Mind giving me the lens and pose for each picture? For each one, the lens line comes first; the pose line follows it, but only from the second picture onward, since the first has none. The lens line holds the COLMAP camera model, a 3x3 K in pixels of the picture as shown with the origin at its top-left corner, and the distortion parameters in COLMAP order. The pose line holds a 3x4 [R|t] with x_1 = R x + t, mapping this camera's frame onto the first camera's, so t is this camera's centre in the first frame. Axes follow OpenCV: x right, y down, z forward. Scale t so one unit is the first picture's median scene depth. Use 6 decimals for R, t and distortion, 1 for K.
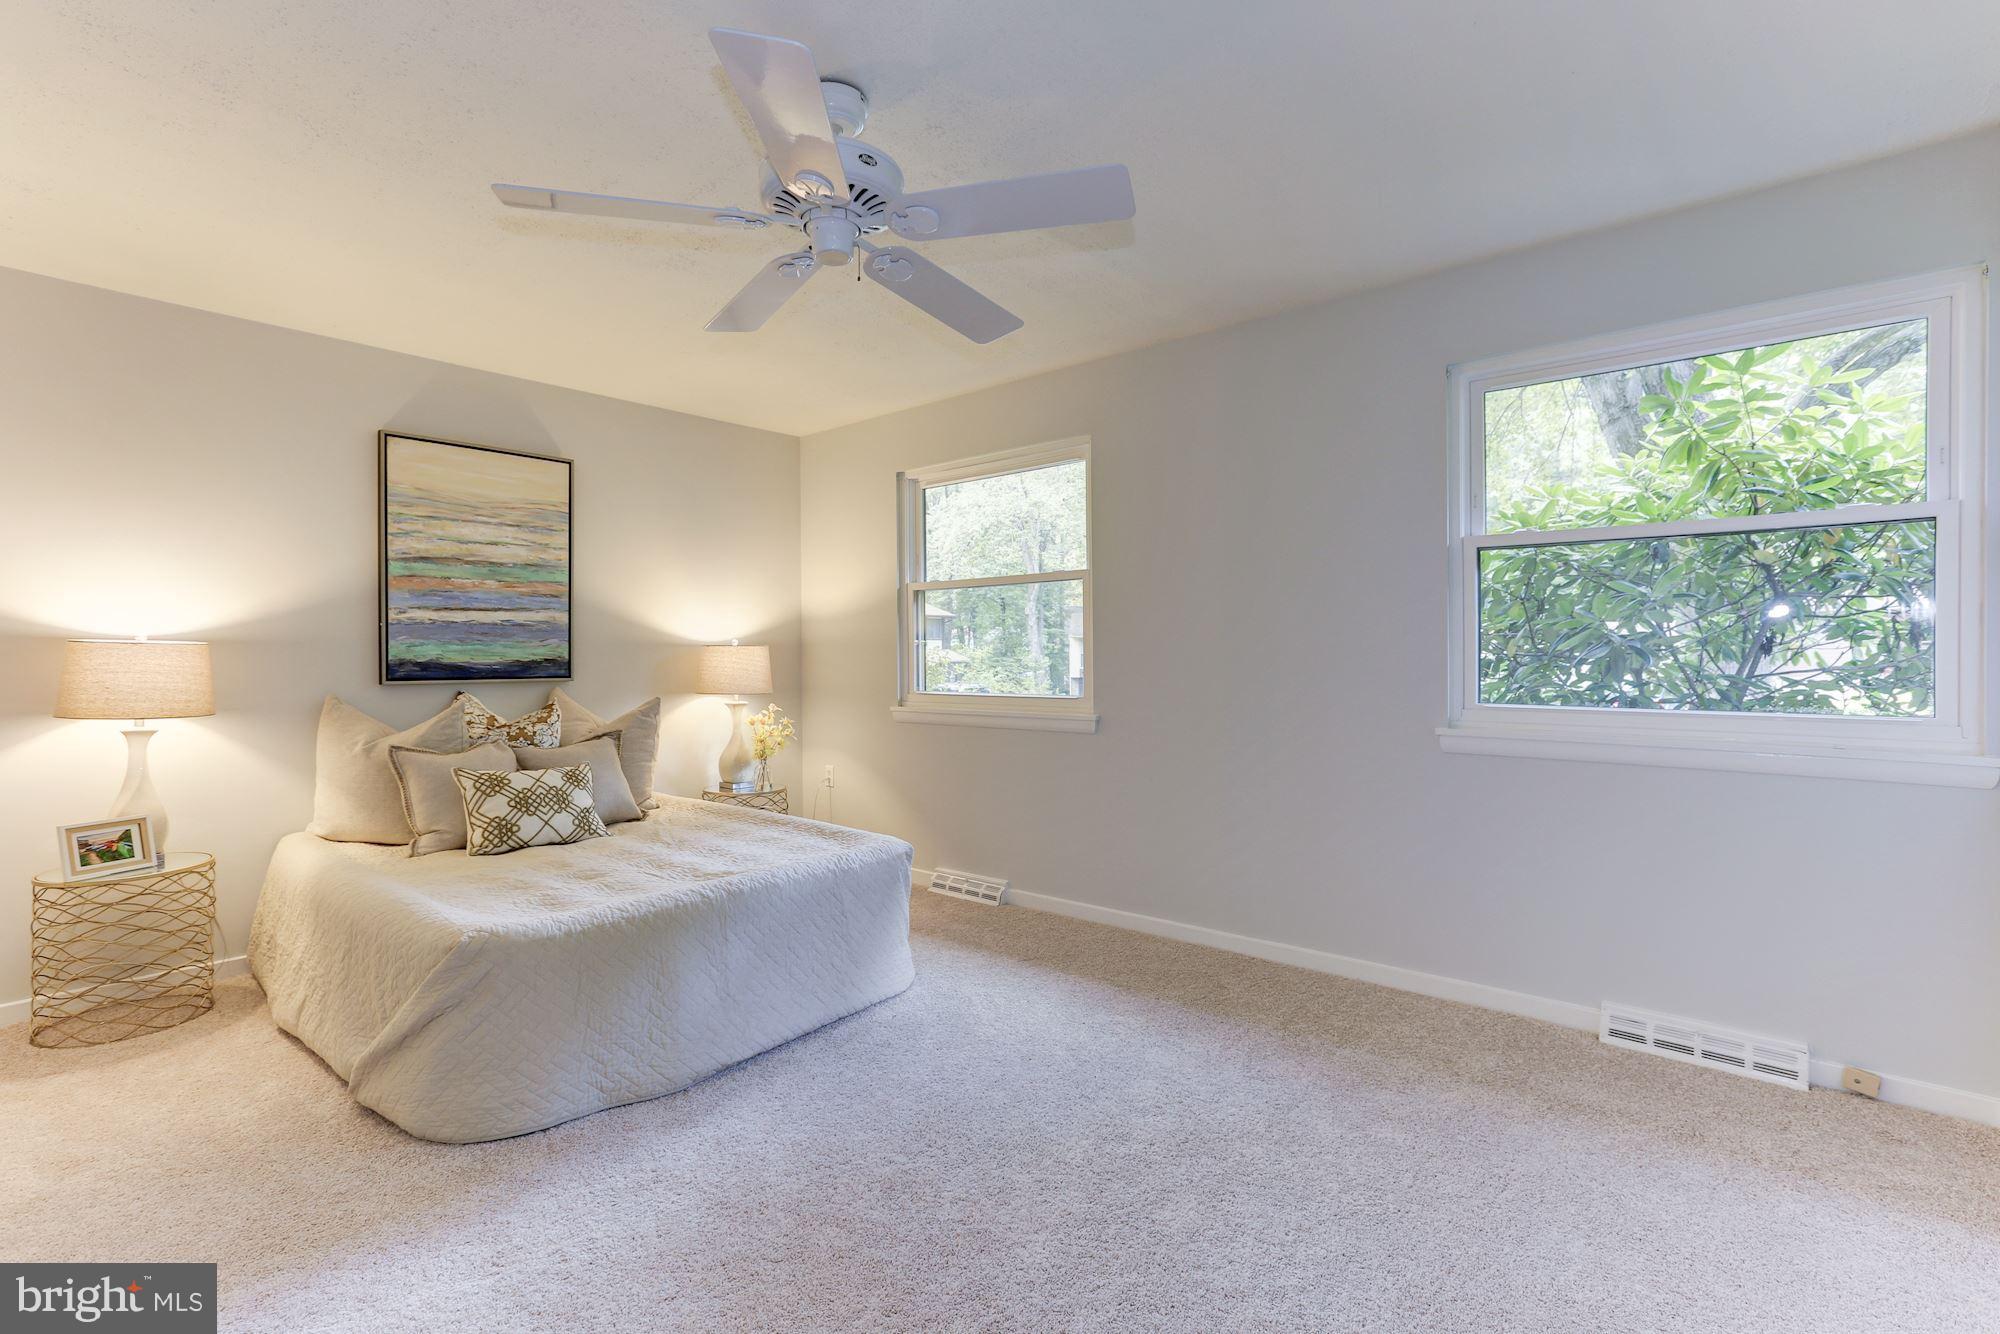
lens RADIAL K [[919.8, 0, 1006.7], [0, 919.8, 659.7], [0, 0, 1]] dist [-0.030150, 0.020150]
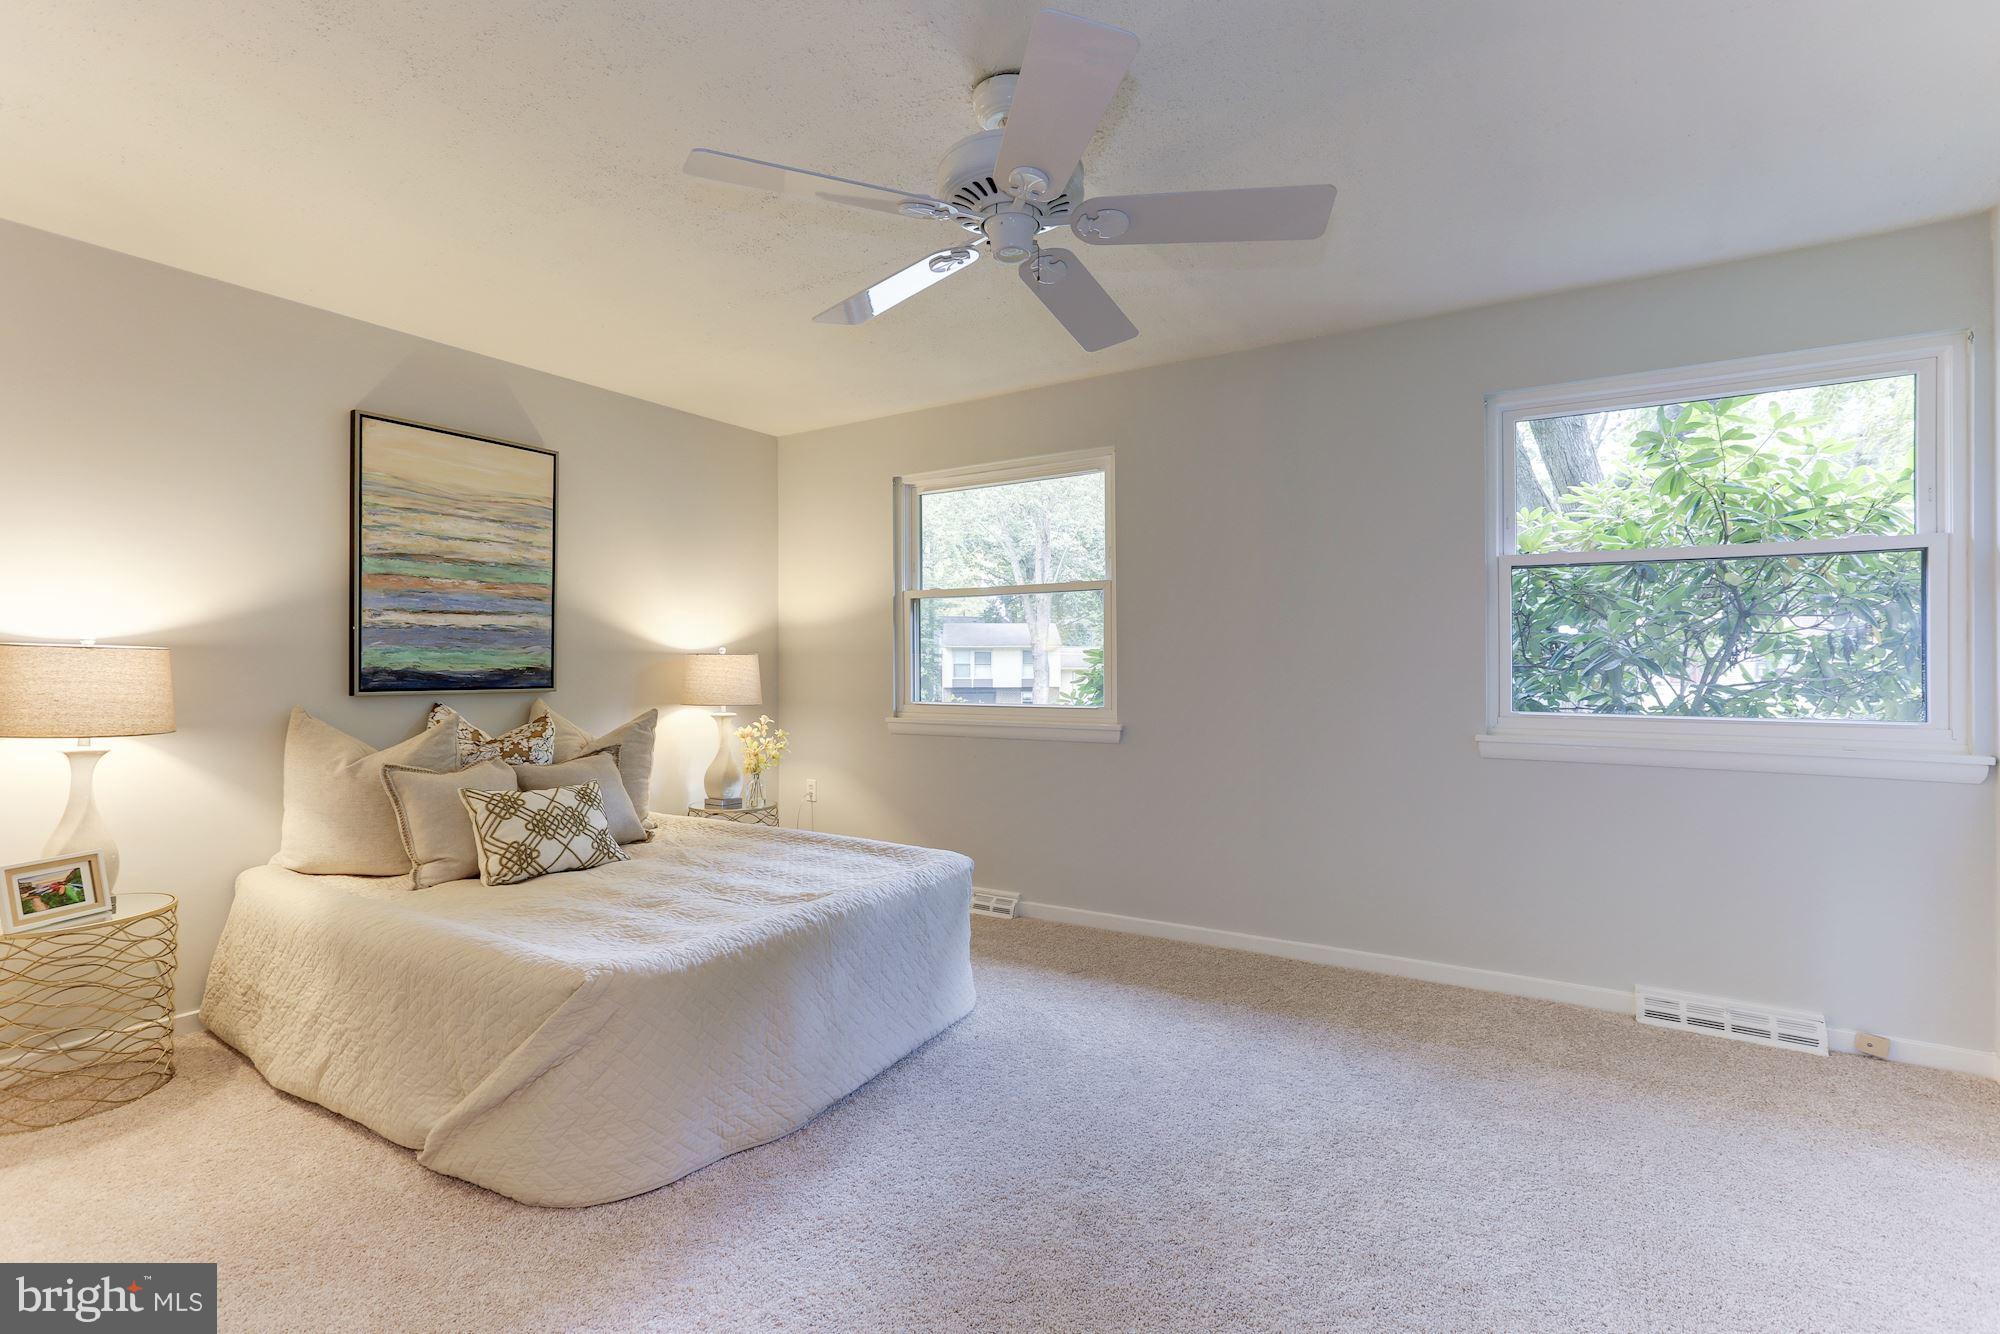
lens RADIAL K [[919.8, 0, 1006.7], [0, 919.8, 659.7], [0, 0, 1]] dist [-0.030150, 0.020150]
pose [[0.988581, 0.004124, 0.150636, -0.222388], [-0.002467, 0.999934, -0.011184, 0.000502], [-0.150673, 0.010684, 0.988526, 0.030118]]
